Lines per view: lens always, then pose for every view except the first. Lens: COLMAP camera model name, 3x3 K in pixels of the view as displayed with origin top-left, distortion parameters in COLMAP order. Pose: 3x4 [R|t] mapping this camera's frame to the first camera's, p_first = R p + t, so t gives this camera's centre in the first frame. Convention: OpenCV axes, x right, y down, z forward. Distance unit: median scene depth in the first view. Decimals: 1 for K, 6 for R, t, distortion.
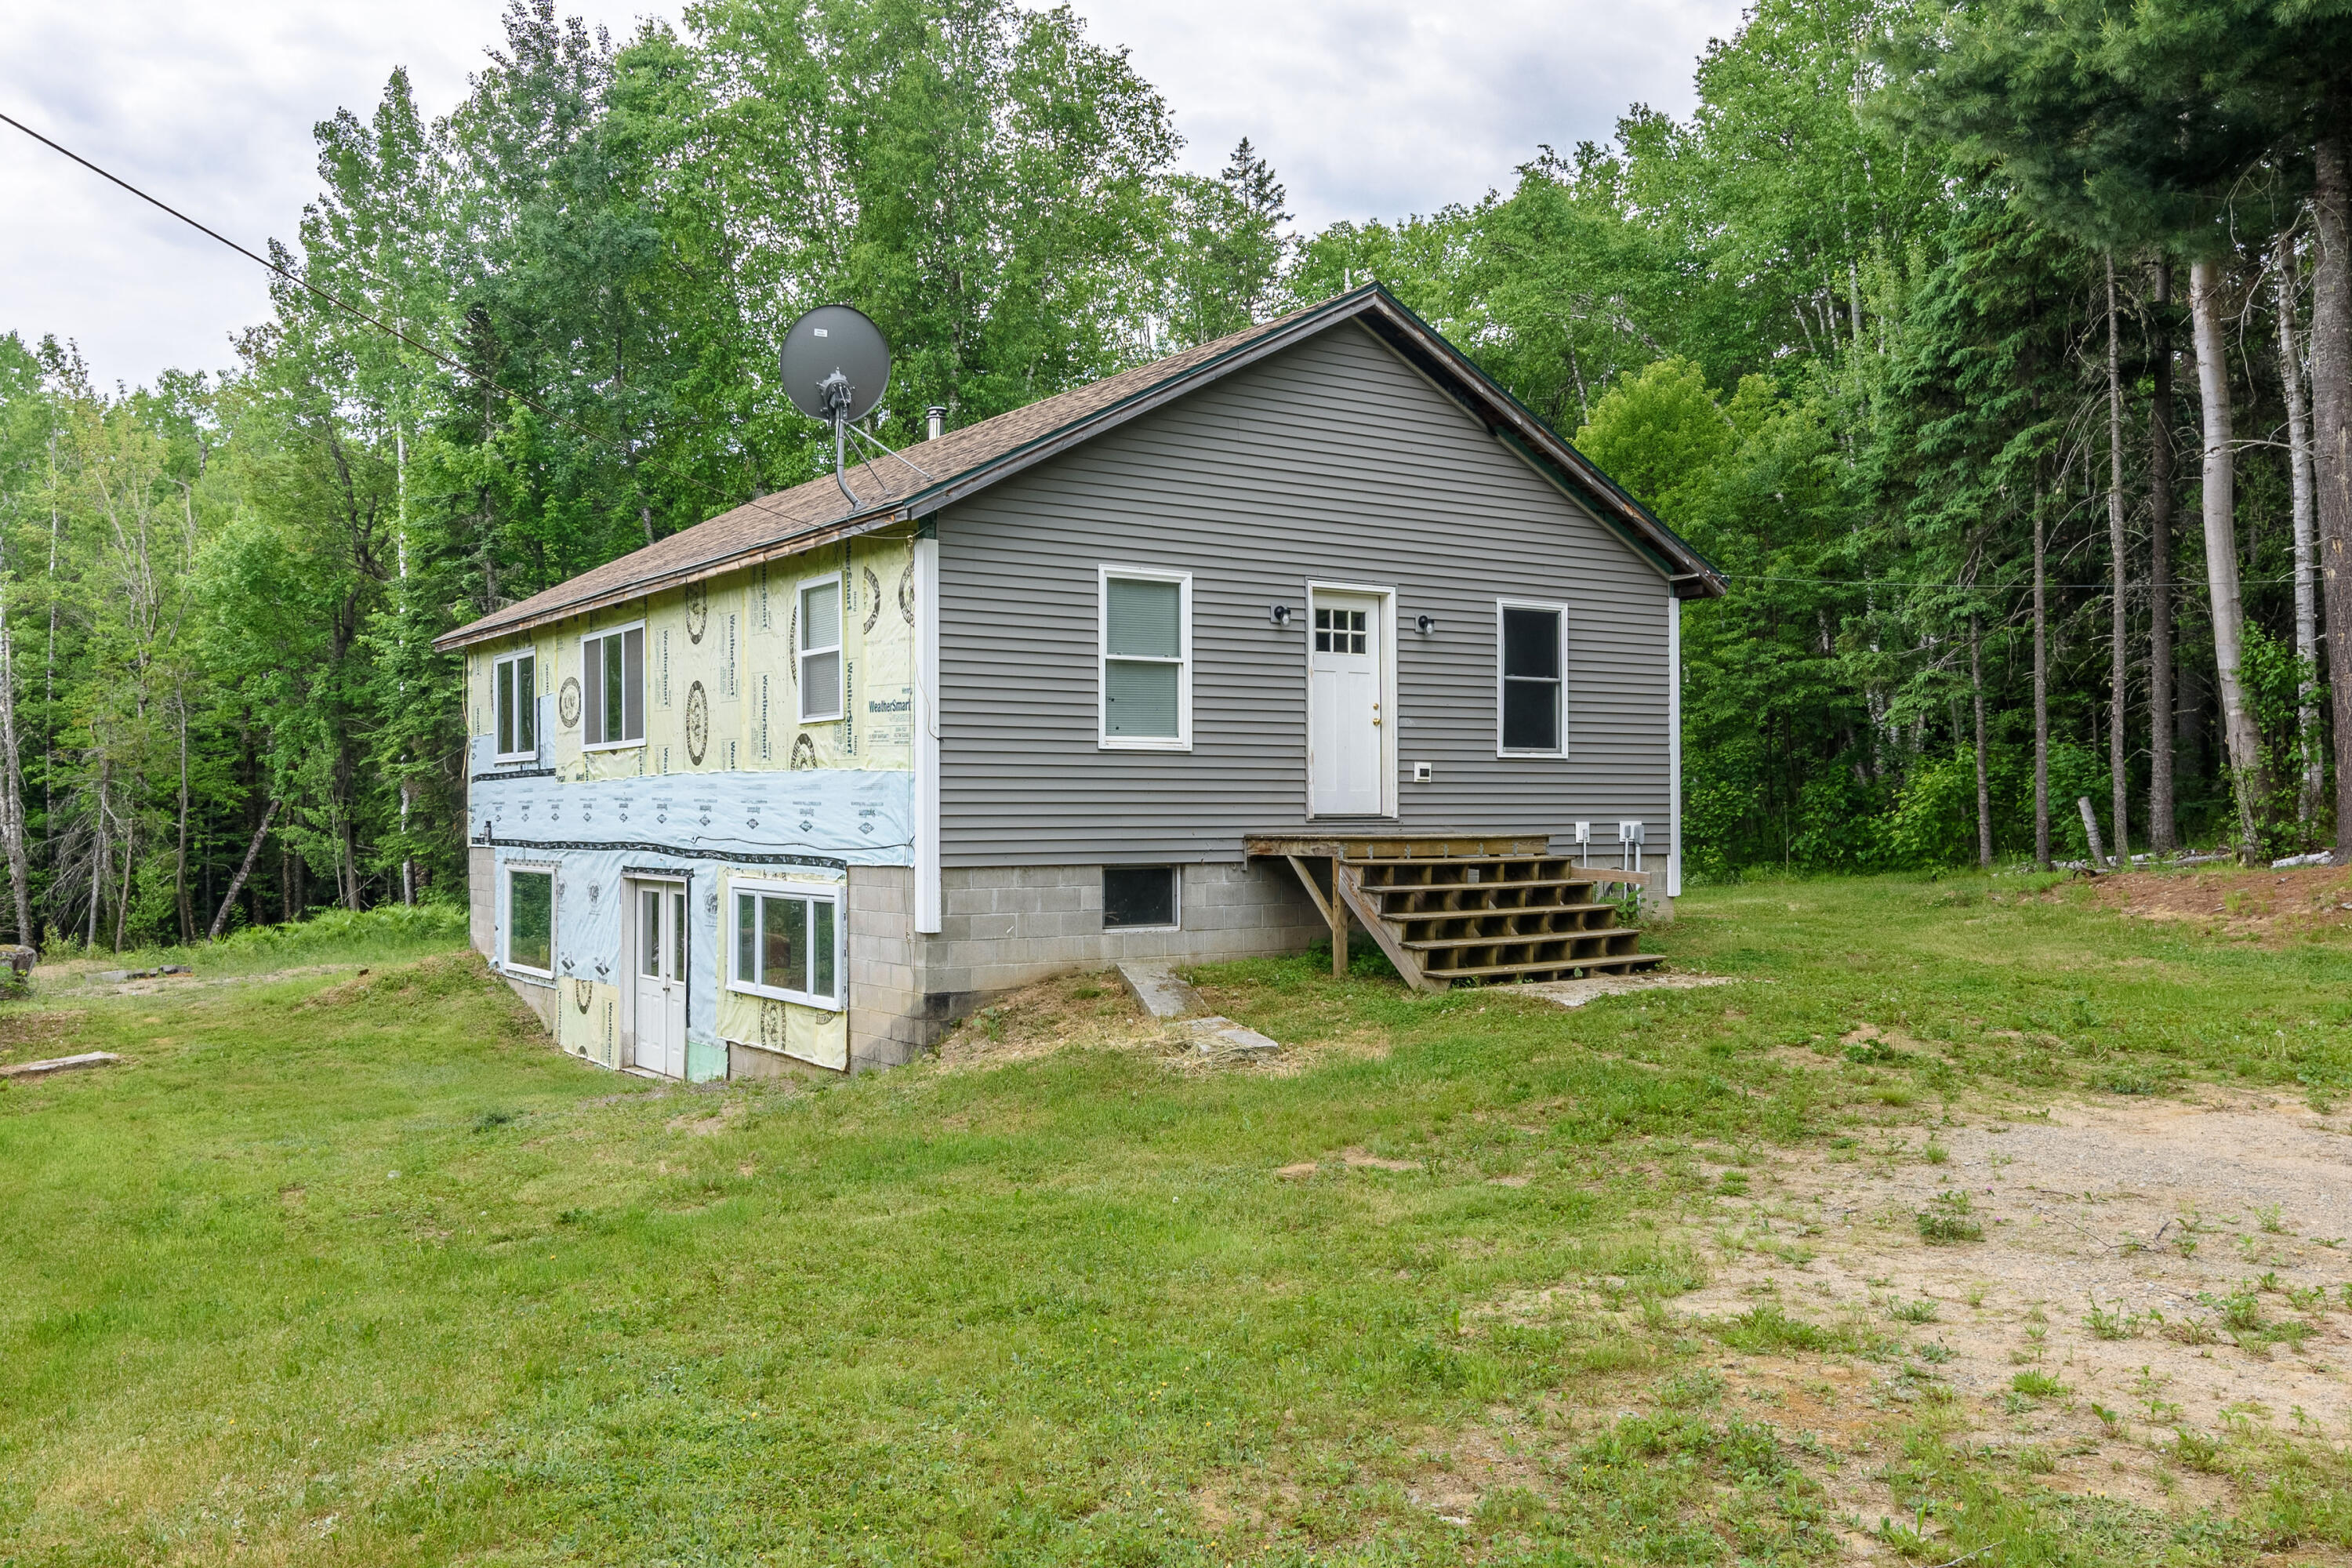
lens RADIAL K [[1968.4, 0, 1177.8], [0, 1968.4, 787.1], [0, 0, 1]] dist [-0.003743, -0.000135]
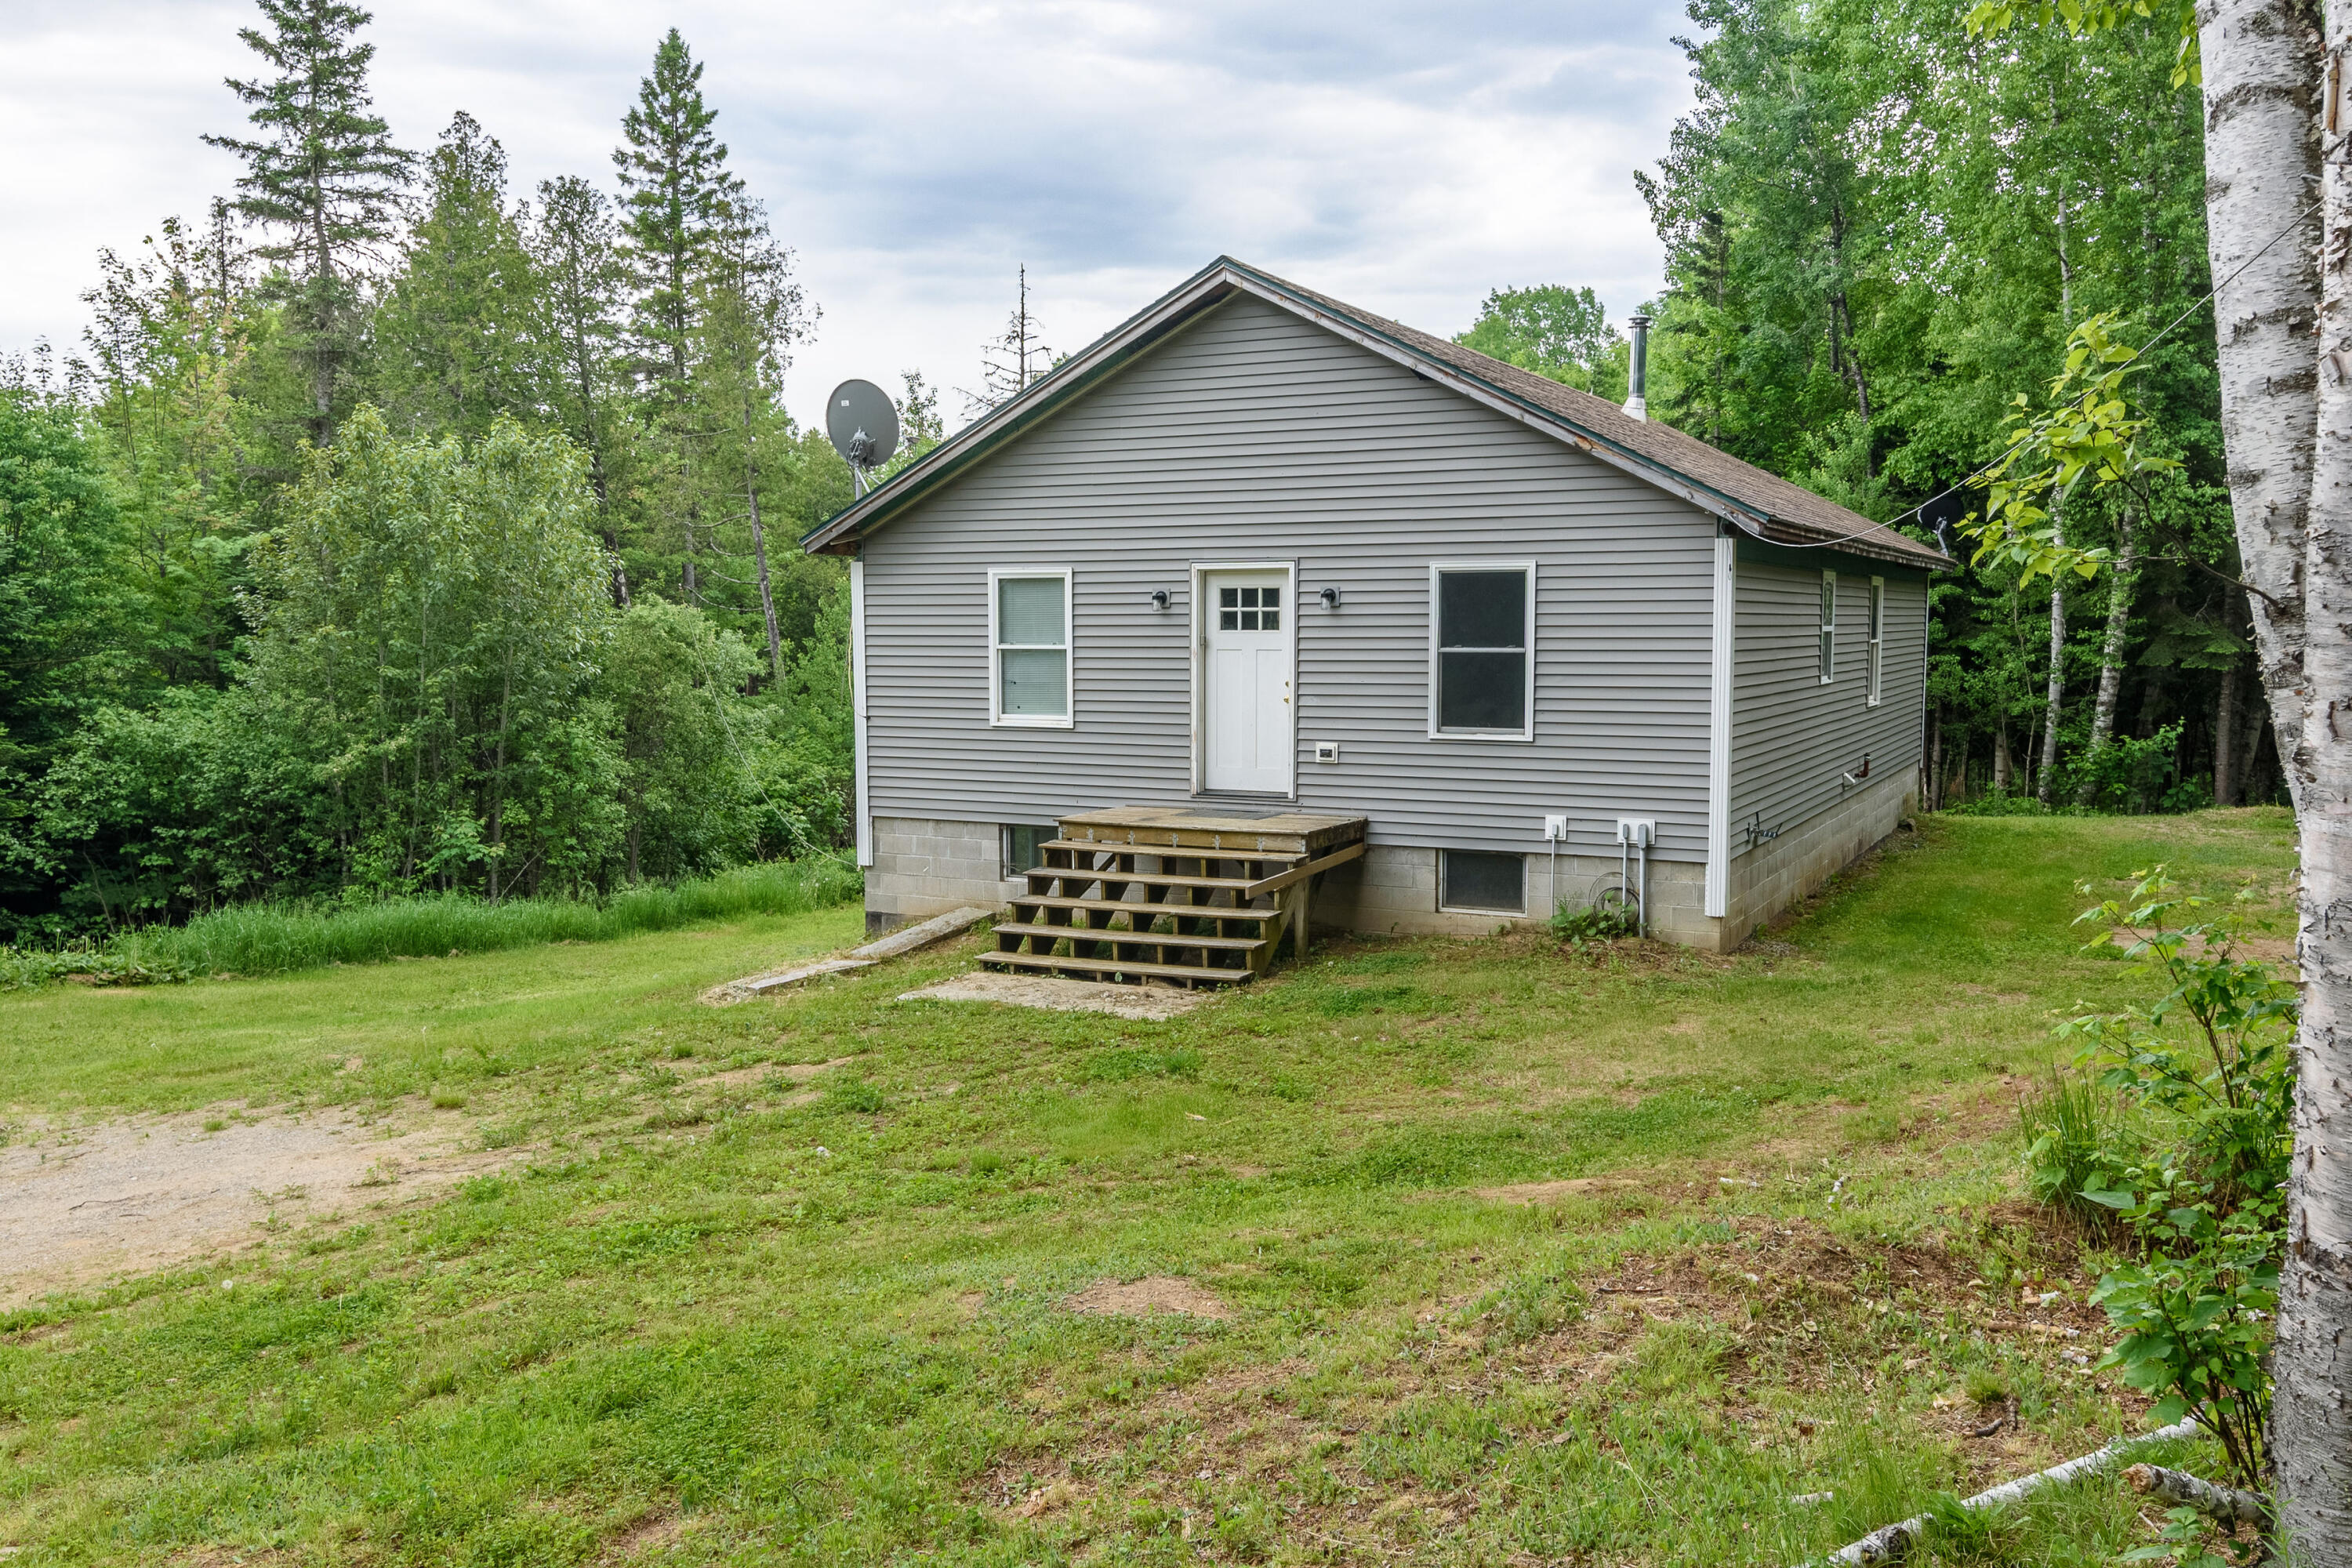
lens RADIAL K [[1968.4, 0, 1177.0], [0, 1968.4, 783.7], [0, 0, 1]] dist [-0.003743, -0.000135]
pose [[0.483945, 0.079854, -0.871448, 0.941204], [0.019140, 0.994624, 0.101770, -0.093099], [0.874889, -0.065930, 0.479815, 0.479936]]
